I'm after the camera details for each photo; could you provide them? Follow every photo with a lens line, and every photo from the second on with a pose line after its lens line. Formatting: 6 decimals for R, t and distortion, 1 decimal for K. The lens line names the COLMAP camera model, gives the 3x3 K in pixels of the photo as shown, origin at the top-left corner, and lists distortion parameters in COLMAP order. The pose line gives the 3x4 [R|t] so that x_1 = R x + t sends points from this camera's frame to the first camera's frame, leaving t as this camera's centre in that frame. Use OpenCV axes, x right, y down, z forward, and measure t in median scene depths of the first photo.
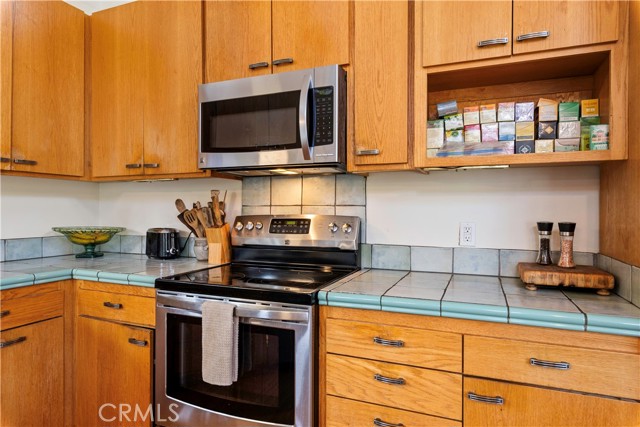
lens RADIAL K [[381.8, 0, 320.0], [0, 381.8, 213.5], [0, 0, 1]] dist [0.000680, 0.000480]
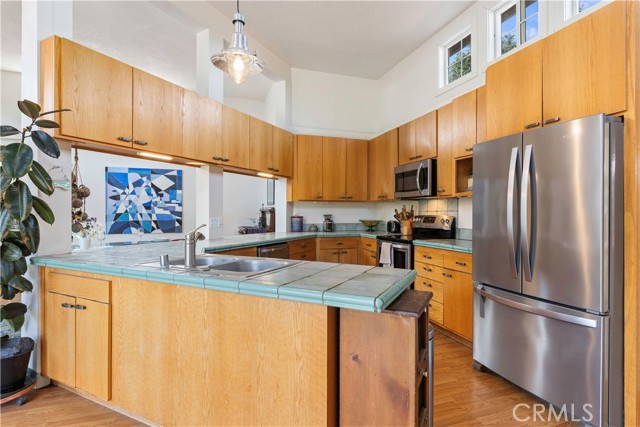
lens RADIAL K [[320.3, 0, 320.0], [0, 320.3, 213.5], [0, 0, 1]] dist [0.000478, 0.000066]
pose [[0.655715, -0.001966, -0.755006, 1.027051], [-0.003851, 0.999975, -0.005948, 0.008271], [0.754999, 0.006808, 0.655691, -0.871158]]
